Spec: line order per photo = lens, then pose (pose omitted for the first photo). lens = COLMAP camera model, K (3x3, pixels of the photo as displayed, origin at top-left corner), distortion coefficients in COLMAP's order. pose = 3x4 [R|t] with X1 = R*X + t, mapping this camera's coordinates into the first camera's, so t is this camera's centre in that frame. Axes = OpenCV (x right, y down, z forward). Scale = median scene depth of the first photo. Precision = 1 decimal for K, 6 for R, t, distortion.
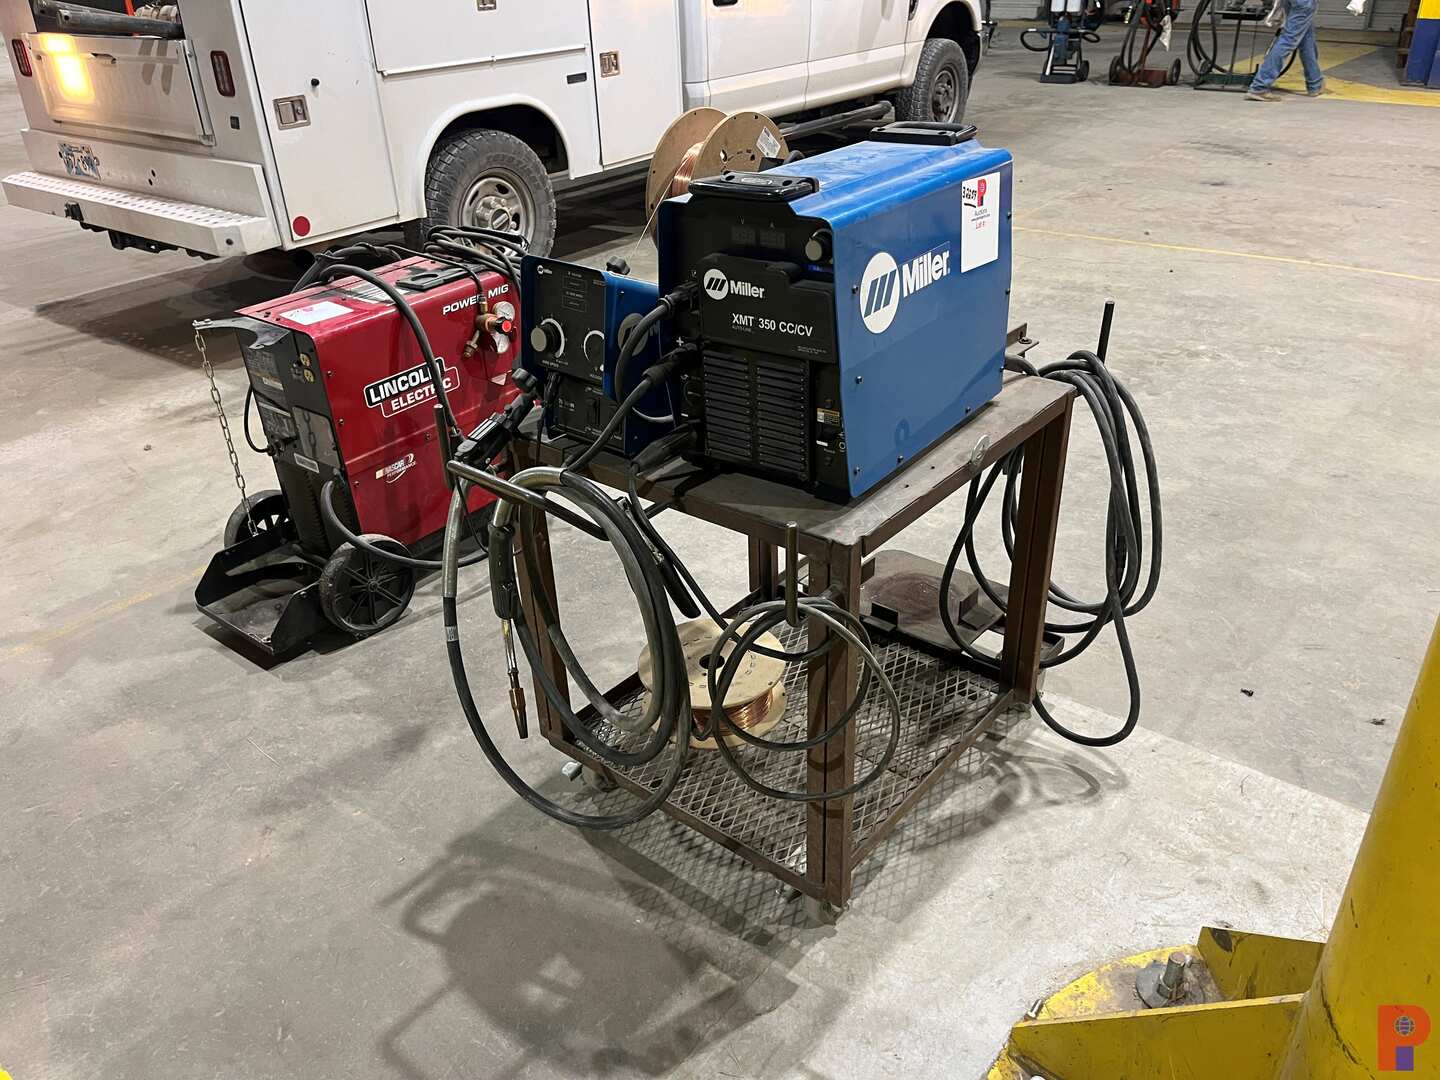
lens RADIAL K [[1089.7, 0, 714.5], [0, 1089.7, 537.2], [0, 0, 1]] dist [0.009058, 0.002814]
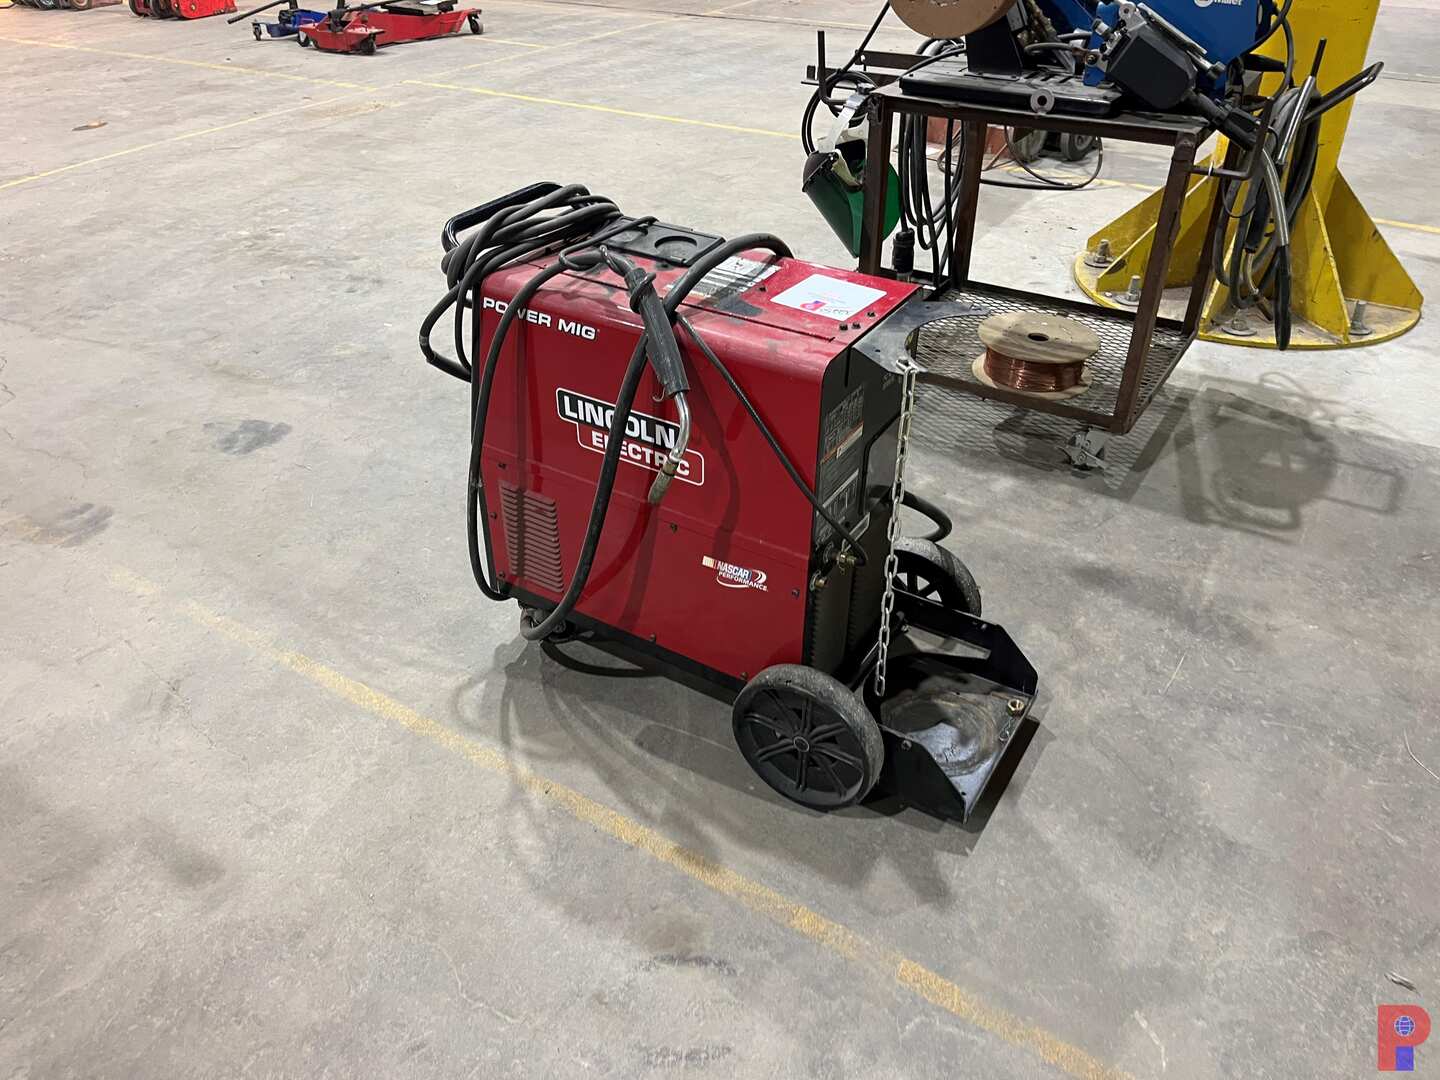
lens RADIAL K [[1089.7, 0, 714.5], [0, 1089.7, 537.2], [0, 0, 1]] dist [0.009058, 0.002814]
pose [[-0.109202, -0.529905, 0.840997, -1.044406], [0.499752, 0.702086, 0.507271, -0.500776], [-0.859257, 0.475684, 0.188152, 1.099348]]
